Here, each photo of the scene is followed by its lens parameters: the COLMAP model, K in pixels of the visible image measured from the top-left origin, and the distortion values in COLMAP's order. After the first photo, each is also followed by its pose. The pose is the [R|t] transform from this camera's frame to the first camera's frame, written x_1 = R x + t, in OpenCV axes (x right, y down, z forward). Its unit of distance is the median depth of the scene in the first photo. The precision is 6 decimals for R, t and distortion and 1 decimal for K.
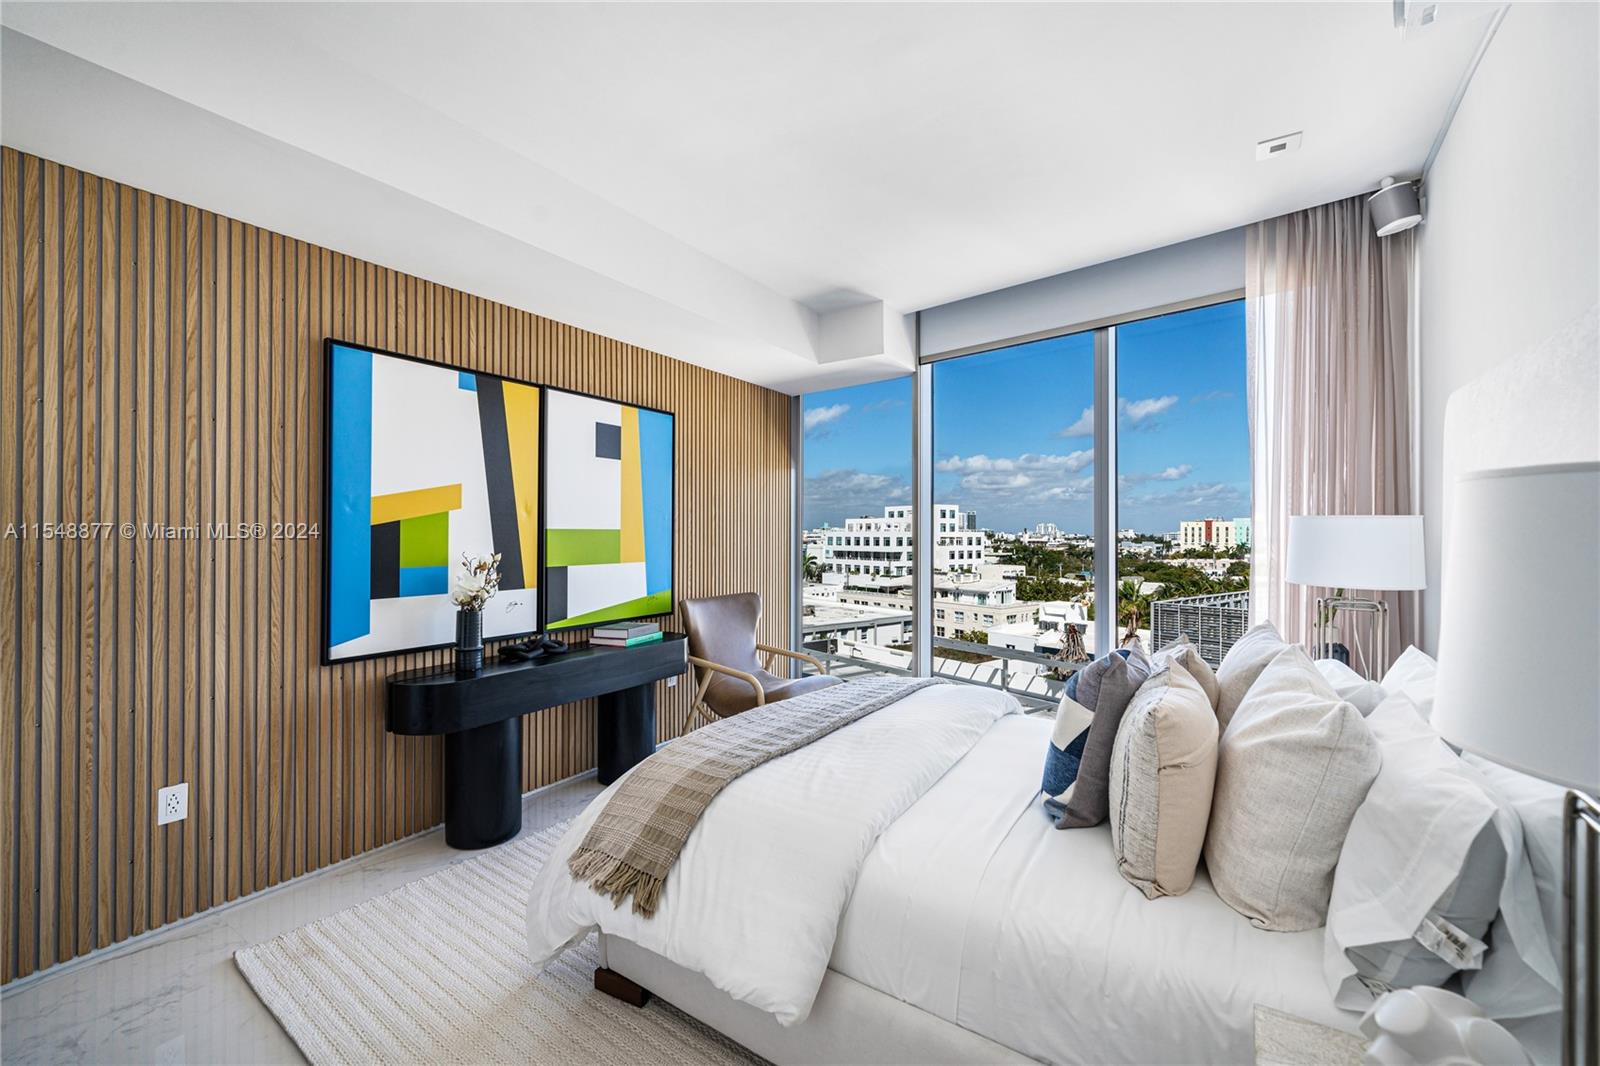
lens RADIAL K [[665.8, 0, 800.3], [0, 665.8, 532.1], [0, 0, 1]] dist [-0.001887, -0.000058]
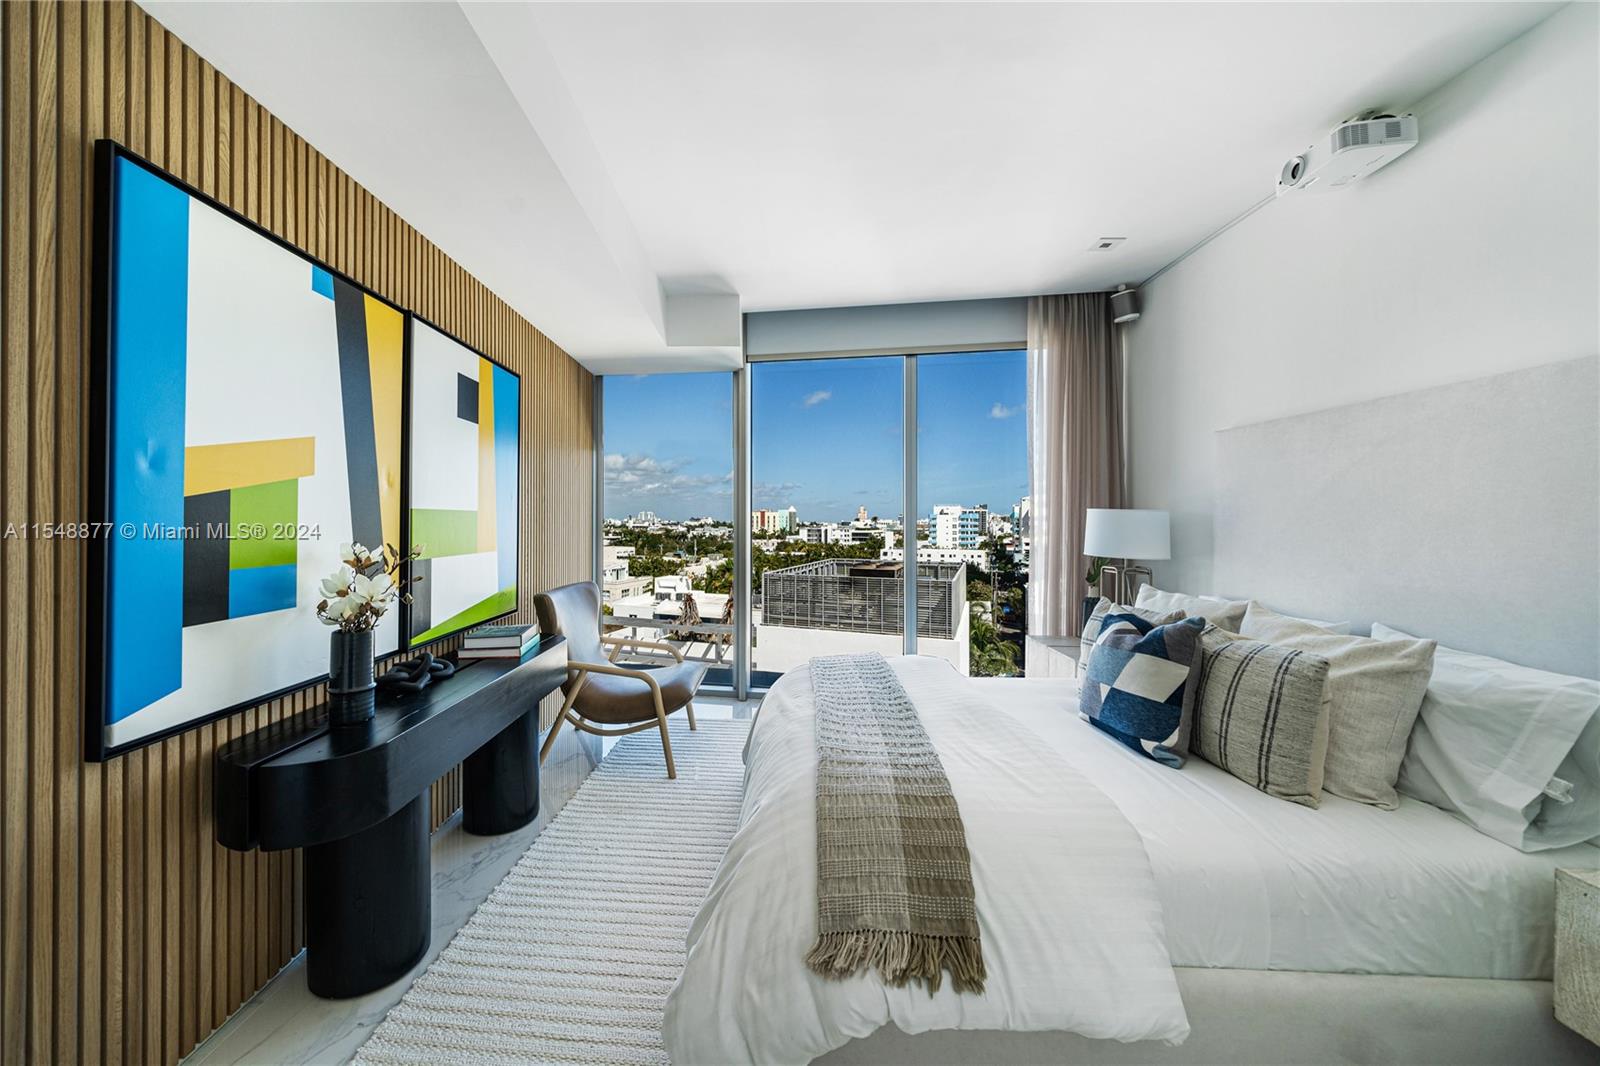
lens RADIAL K [[577.0, 0, 763.5], [0, 577.0, 520.5], [0, 0, 1]] dist [-0.005979, 0.000360]
pose [[0.848782, 0.007409, 0.528691, -0.387474], [-0.009463, 0.999955, 0.001180, 0.003810], [-0.528658, -0.006004, 0.848814, 0.257518]]
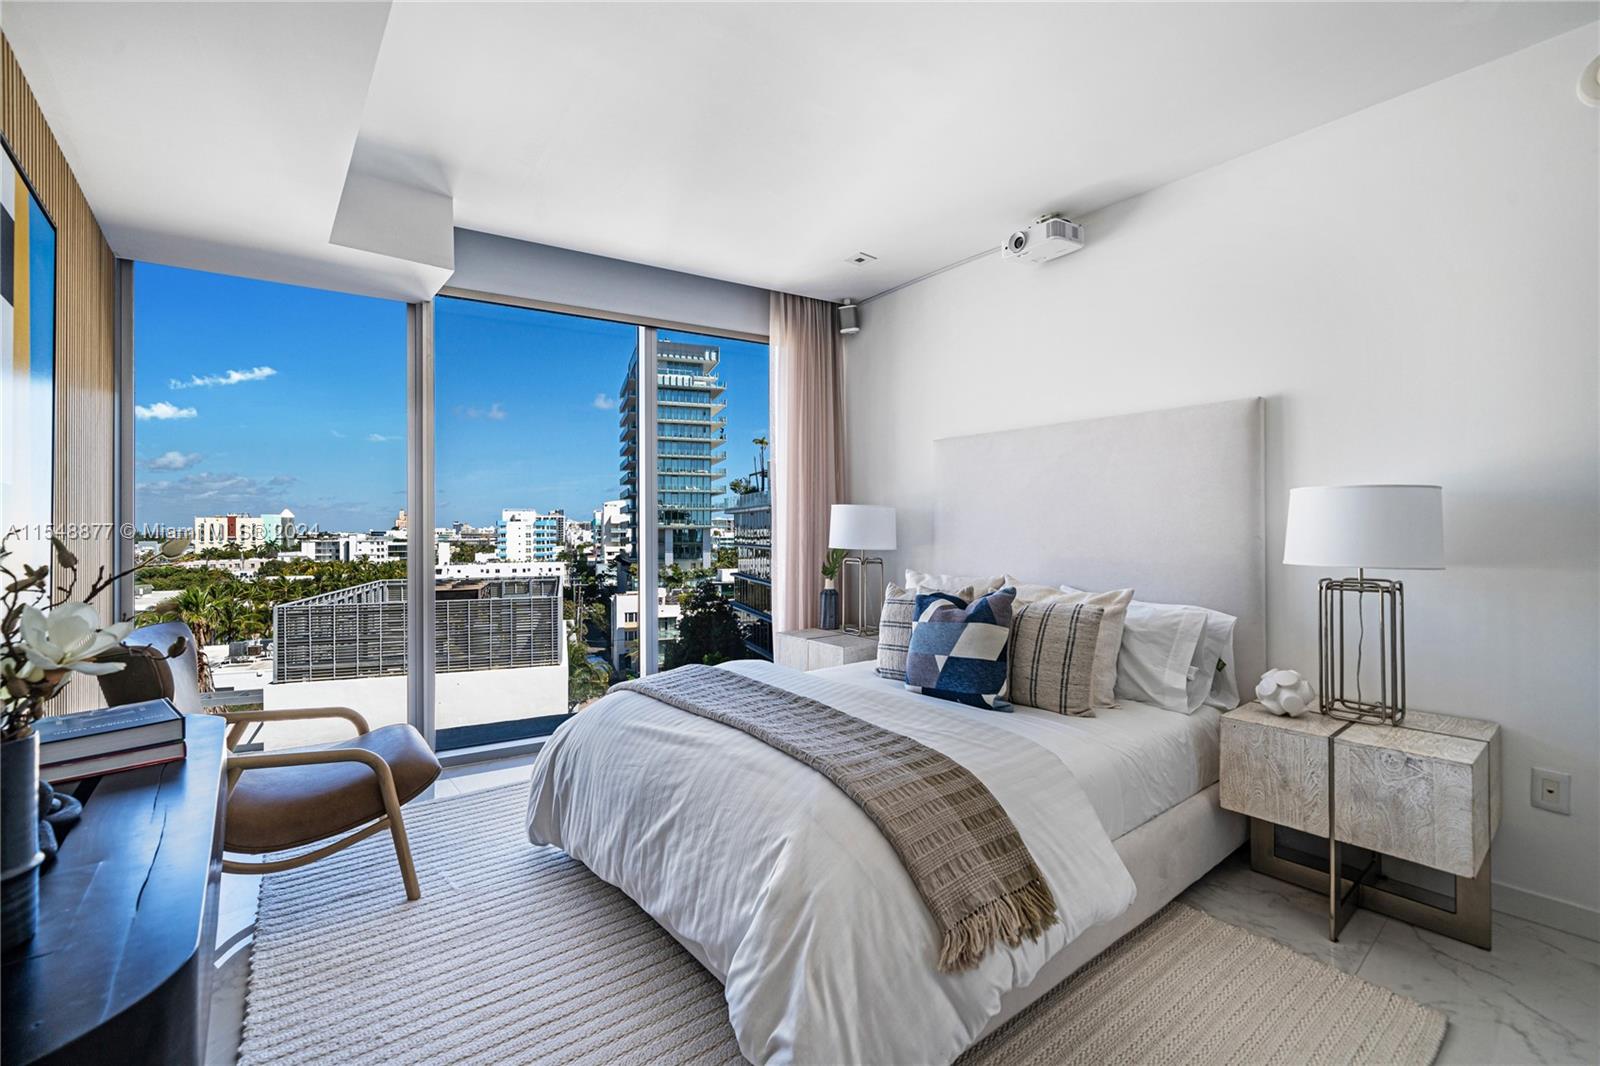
lens RADIAL K [[665.8, 0, 790.6], [0, 665.8, 528.1], [0, 0, 1]] dist [-0.001887, -0.000058]
pose [[0.307561, 0.002571, 0.951525, -0.559780], [-0.000132, 0.999996, -0.002659, 0.024459], [-0.951528, 0.000692, 0.307561, 0.498863]]
